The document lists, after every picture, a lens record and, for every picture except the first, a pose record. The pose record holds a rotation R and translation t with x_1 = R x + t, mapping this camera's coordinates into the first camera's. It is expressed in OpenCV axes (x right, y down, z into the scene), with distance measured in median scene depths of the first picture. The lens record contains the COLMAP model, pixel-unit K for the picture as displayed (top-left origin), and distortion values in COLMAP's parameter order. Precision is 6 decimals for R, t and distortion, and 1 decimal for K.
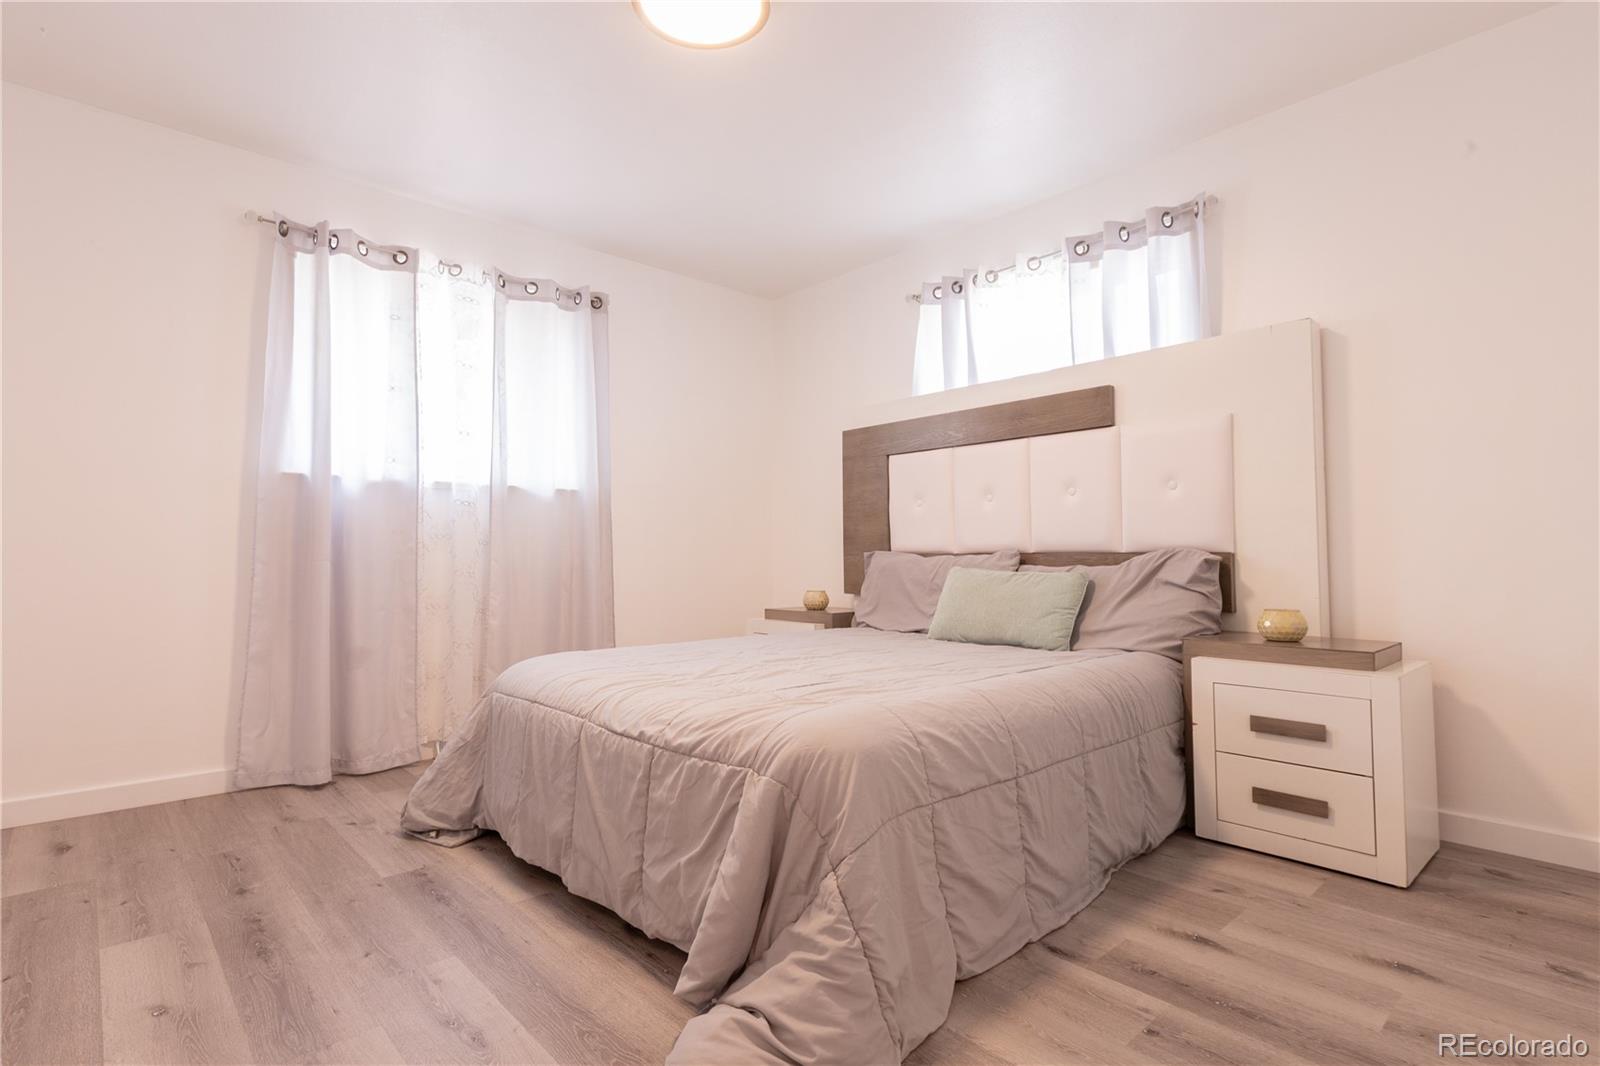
lens RADIAL K [[808.5, 0, 795.7], [0, 808.5, 496.5], [0, 0, 1]] dist [0.040255, -0.000927]
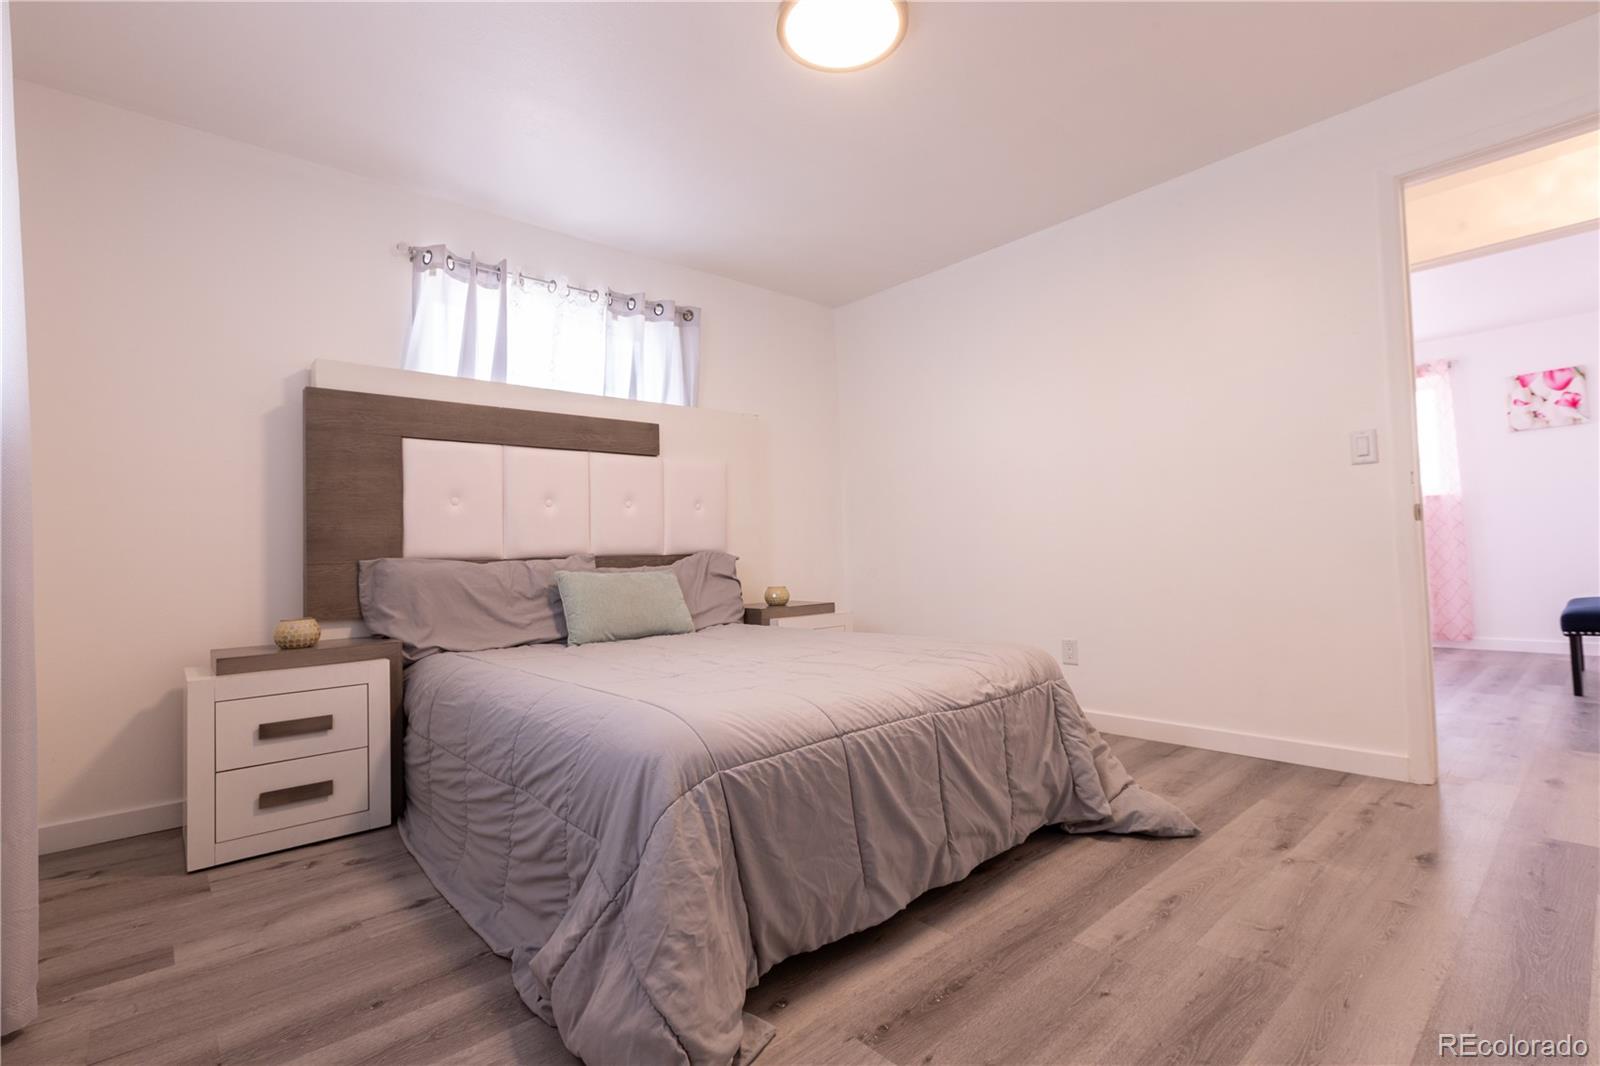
lens RADIAL K [[716.5, 0, 800.0], [0, 716.5, 533.0], [0, 0, 1]] dist [-0.001780, -0.000023]
pose [[-0.001259, 0.029161, 0.999574, -0.682527], [-0.047111, 0.998463, -0.029188, 0.052348], [-0.998889, -0.047128, 0.000117, 0.710088]]
